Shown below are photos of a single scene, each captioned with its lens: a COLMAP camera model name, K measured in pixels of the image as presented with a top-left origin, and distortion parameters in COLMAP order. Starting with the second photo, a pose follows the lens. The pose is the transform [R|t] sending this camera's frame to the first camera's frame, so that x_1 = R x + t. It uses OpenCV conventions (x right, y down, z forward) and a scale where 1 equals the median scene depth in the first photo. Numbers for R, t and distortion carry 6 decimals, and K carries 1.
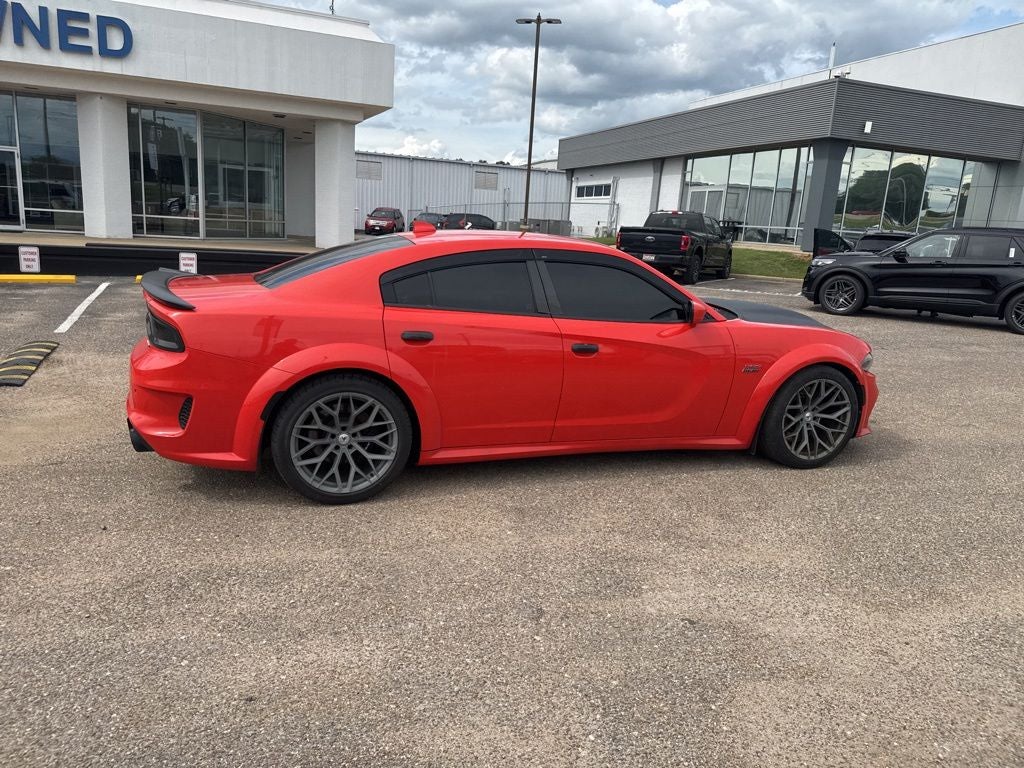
lens RADIAL K [[720.5, 0, 504.6], [0, 720.5, 378.6], [0, 0, 1]] dist [0.029699, -0.047152]
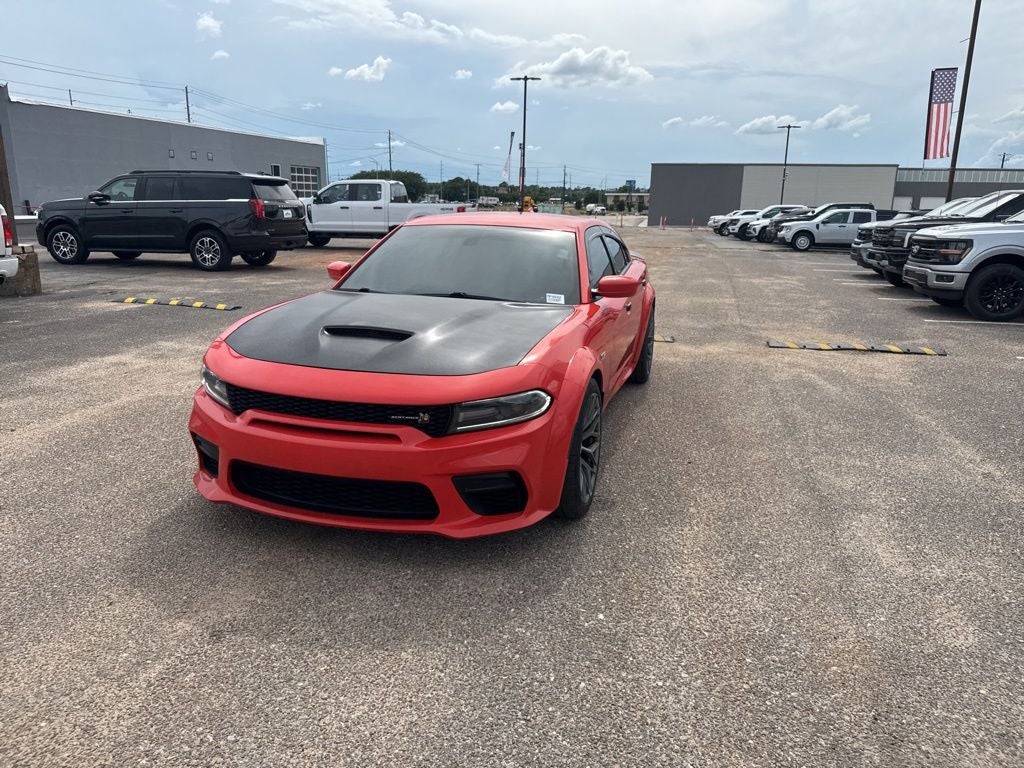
lens RADIAL K [[720.5, 0, 508.4], [0, 720.5, 381.4], [0, 0, 1]] dist [0.029699, -0.047152]
pose [[-0.572476, 0.132386, -0.809163, 0.947245], [-0.226181, 0.923088, 0.311047, -0.312168], [0.788107, 0.361084, -0.498503, 1.669040]]
